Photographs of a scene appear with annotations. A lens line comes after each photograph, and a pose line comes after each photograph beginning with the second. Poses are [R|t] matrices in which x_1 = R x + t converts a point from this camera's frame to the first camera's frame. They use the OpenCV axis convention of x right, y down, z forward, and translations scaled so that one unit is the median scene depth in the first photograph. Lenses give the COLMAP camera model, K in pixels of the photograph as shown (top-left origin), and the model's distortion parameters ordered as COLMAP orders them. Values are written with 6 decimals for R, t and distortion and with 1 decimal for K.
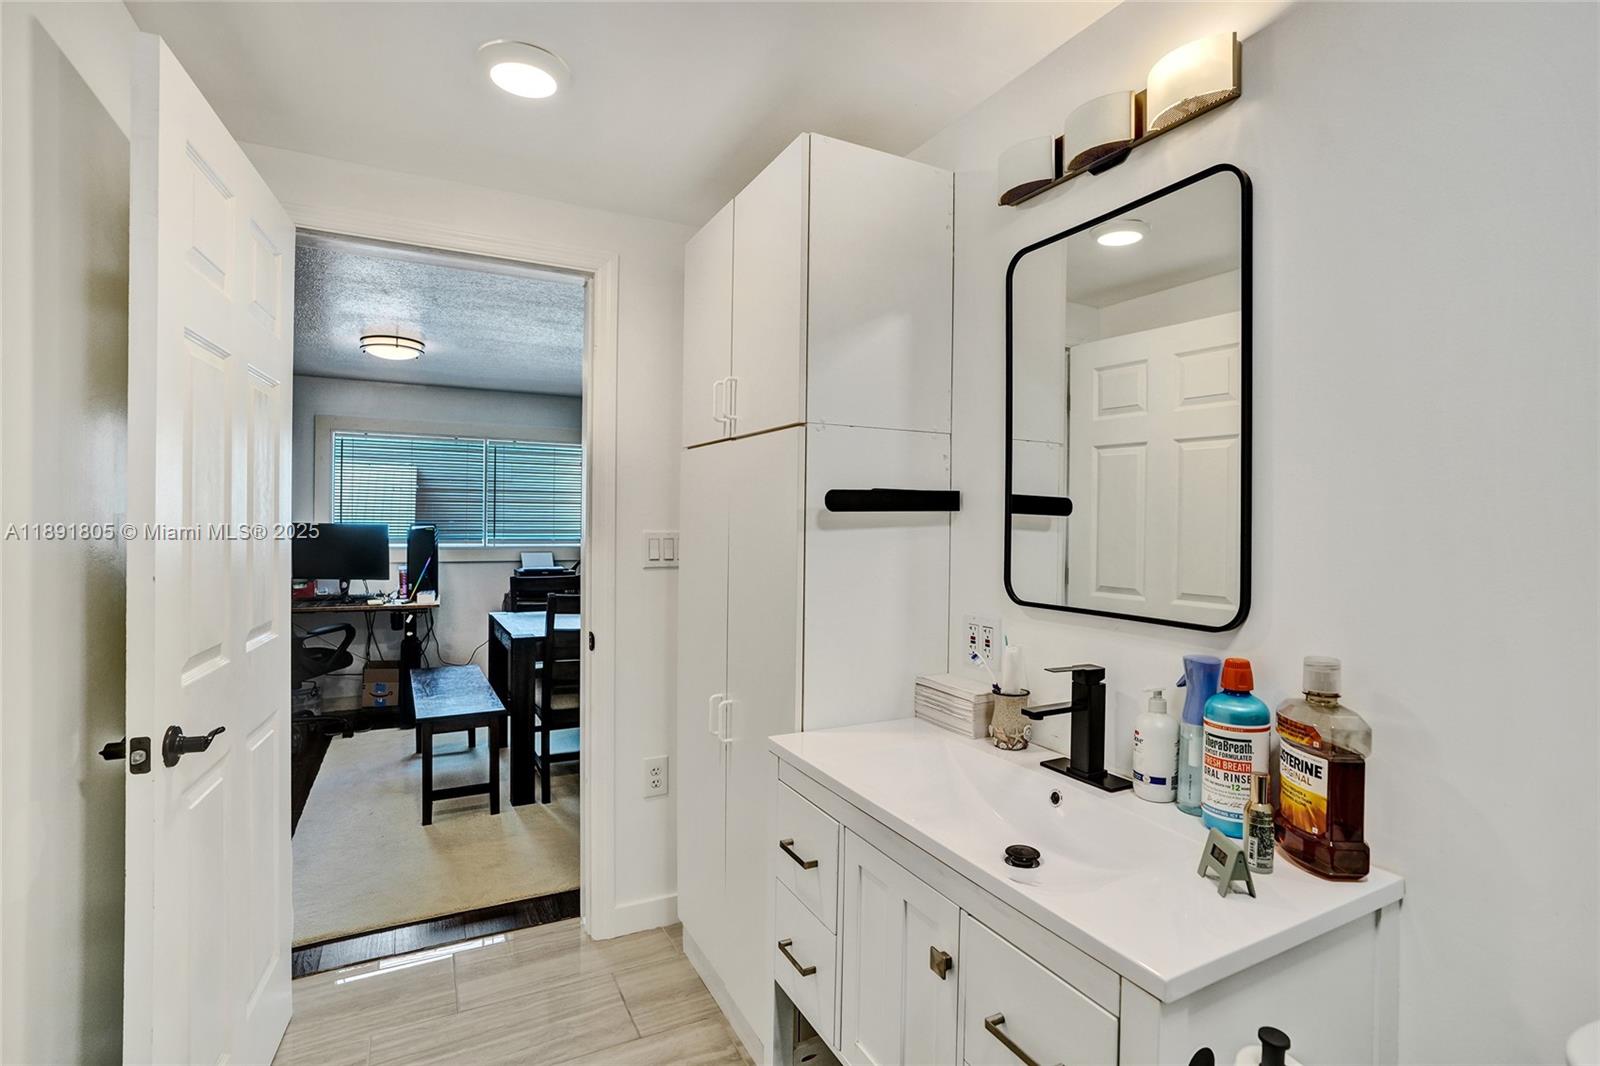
lens RADIAL K [[767.6, 0, 802.8], [0, 767.6, 524.1], [0, 0, 1]] dist [-0.001524, 0.000038]
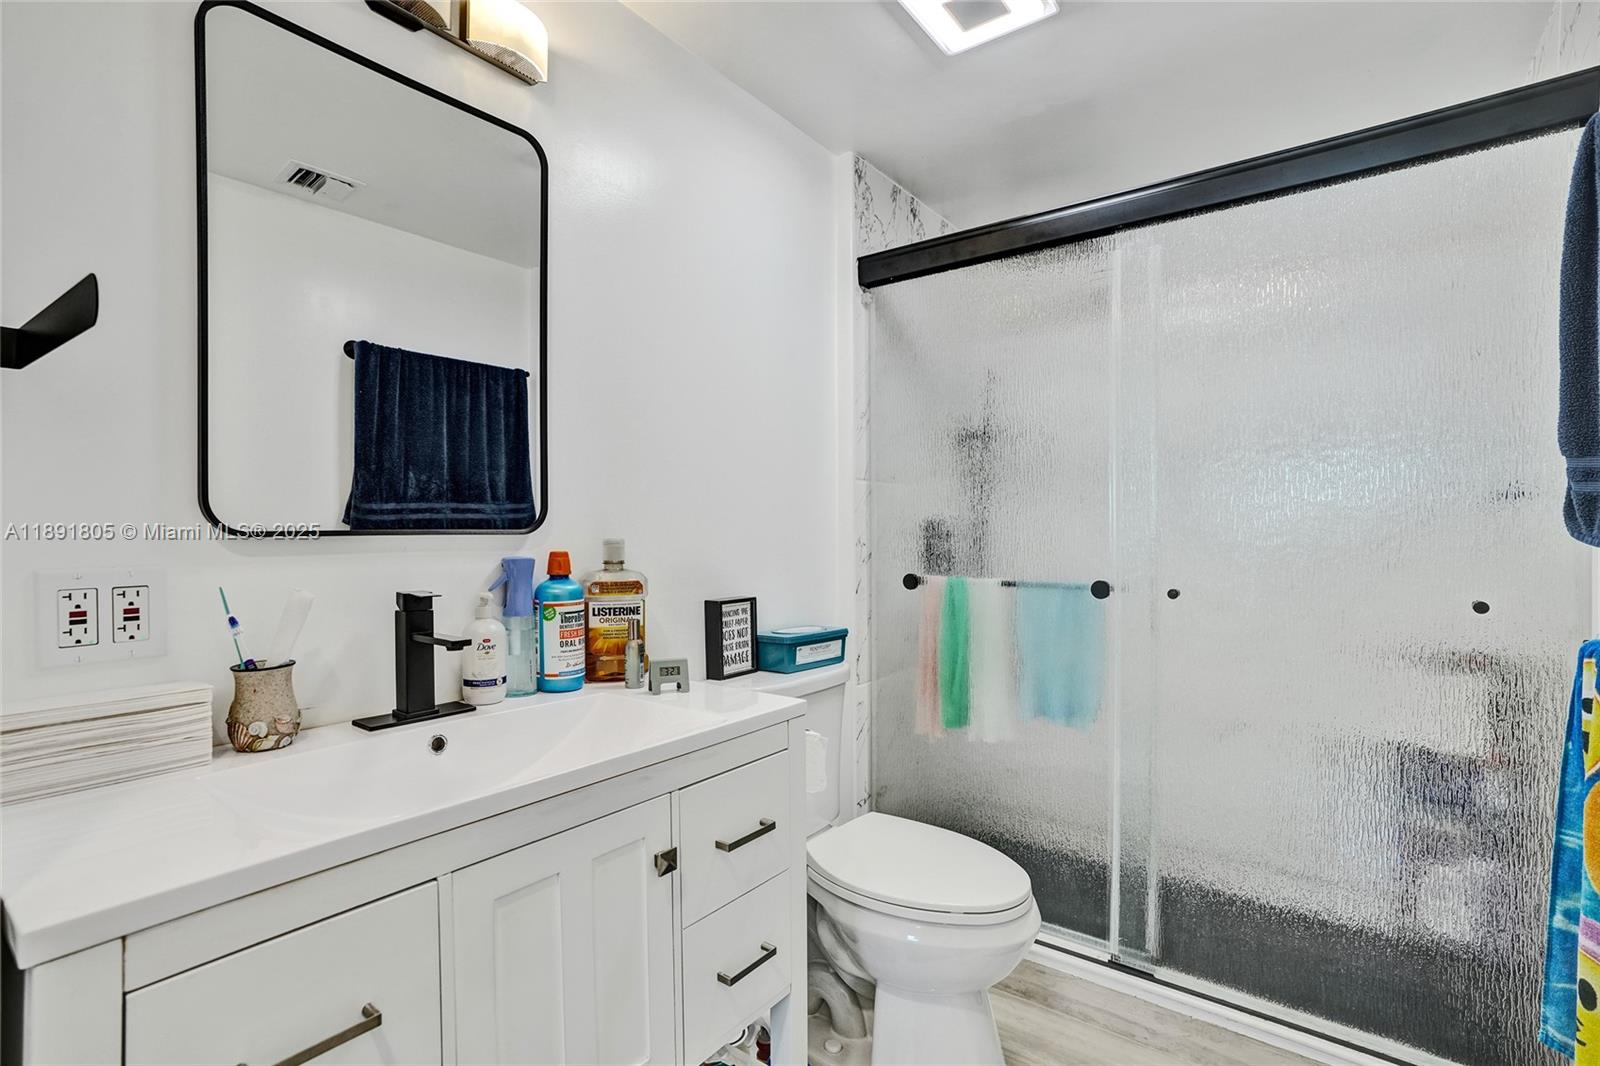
lens RADIAL K [[767.6, 0, 801.7], [0, 767.6, 537.6], [0, 0, 1]] dist [-0.001524, 0.000038]
pose [[-0.417658, 0.008667, 0.908563, -0.613429], [0.024587, 0.999696, 0.001766, 0.140412], [-0.908272, 0.023076, -0.417744, 1.007832]]
